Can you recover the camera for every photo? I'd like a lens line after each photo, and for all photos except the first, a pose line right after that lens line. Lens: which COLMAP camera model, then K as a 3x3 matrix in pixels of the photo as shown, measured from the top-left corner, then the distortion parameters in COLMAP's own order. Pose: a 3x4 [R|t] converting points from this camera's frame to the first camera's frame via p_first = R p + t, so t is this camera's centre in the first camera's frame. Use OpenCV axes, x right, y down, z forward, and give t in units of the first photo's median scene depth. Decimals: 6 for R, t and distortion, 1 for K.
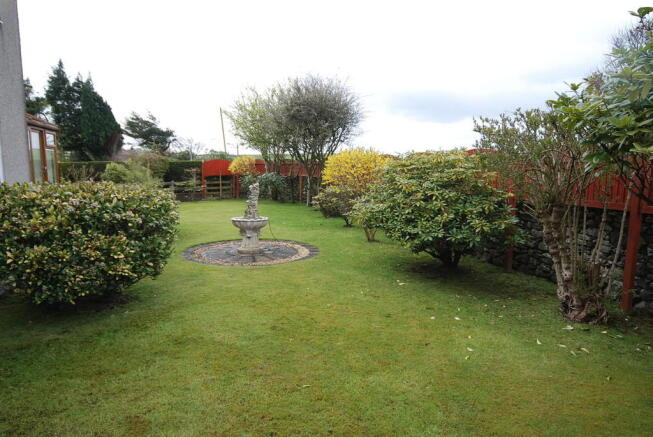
lens RADIAL K [[412.7, 0, 326.7], [0, 412.7, 218.8], [0, 0, 1]] dist [-0.014063, -0.006850]
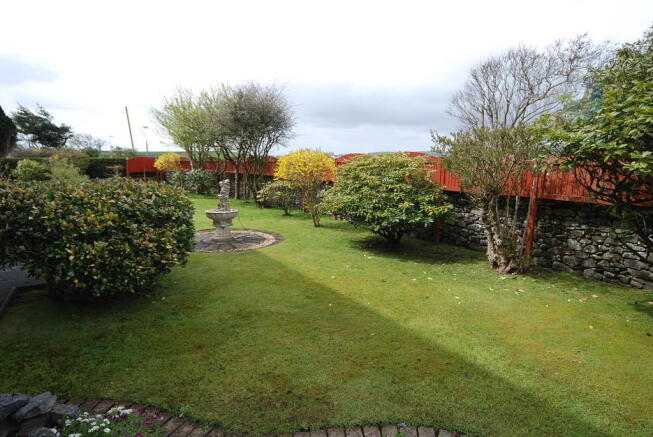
lens RADIAL K [[359.8, 0, 326.6], [0, 359.8, 219.3], [0, 0, 1]] dist [-0.020095, -0.002270]
pose [[0.961770, -0.038171, 0.271186, -0.218473], [0.030302, 0.998991, 0.033145, -0.002052], [-0.272177, -0.023660, 0.961956, -0.029723]]
